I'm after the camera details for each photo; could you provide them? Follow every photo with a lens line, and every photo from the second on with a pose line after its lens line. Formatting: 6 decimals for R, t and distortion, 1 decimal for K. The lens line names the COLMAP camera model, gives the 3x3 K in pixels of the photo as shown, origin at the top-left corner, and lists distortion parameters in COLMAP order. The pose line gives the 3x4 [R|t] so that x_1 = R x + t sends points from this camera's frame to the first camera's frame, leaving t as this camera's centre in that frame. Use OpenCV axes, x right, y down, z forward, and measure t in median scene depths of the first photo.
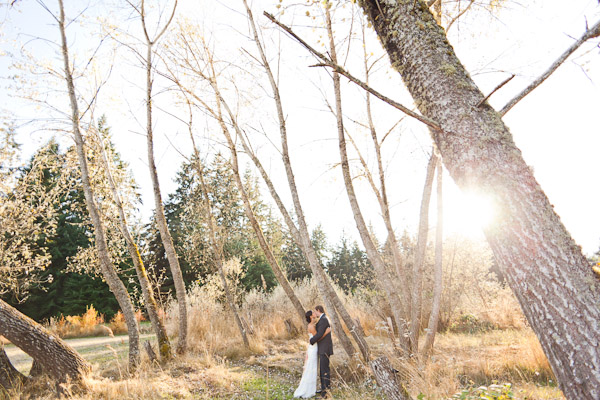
lens RADIAL K [[334.3, 0, 302.6], [0, 334.3, 200.5], [0, 0, 1]] dist [0.006421, 0.013516]
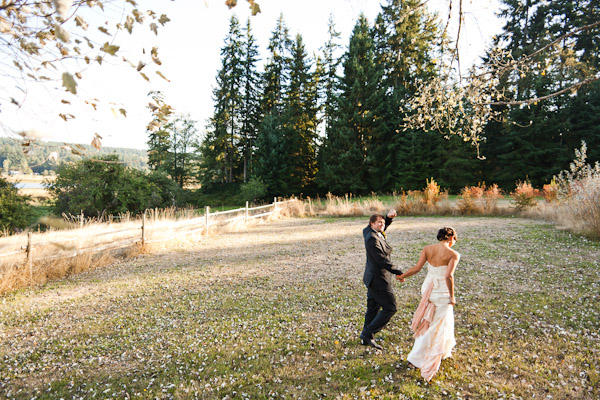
lens RADIAL K [[334.3, 0, 302.6], [0, 334.3, 200.5], [0, 0, 1]] dist [0.006421, 0.013516]
pose [[0.645487, 0.048361, -0.762239, -0.427261], [0.236225, 0.936419, 0.259455, 0.158715], [0.726322, -0.347535, 0.593022, 0.565149]]
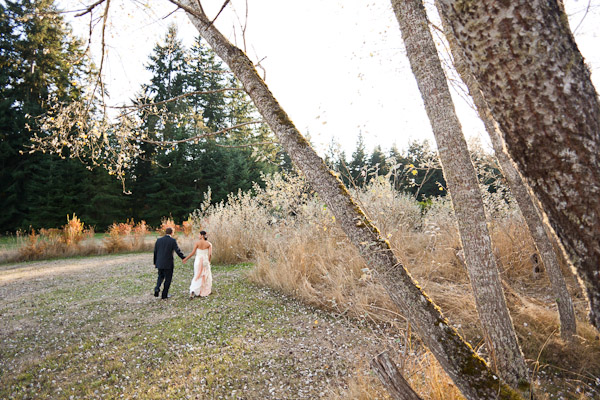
lens RADIAL K [[334.3, 0, 302.6], [0, 334.3, 200.5], [0, 0, 1]] dist [0.006421, 0.013516]
pose [[0.995970, 0.015965, 0.088258, -0.421940], [-0.038113, 0.966100, 0.255338, 0.167504], [-0.081189, -0.257672, 0.962815, 0.576193]]
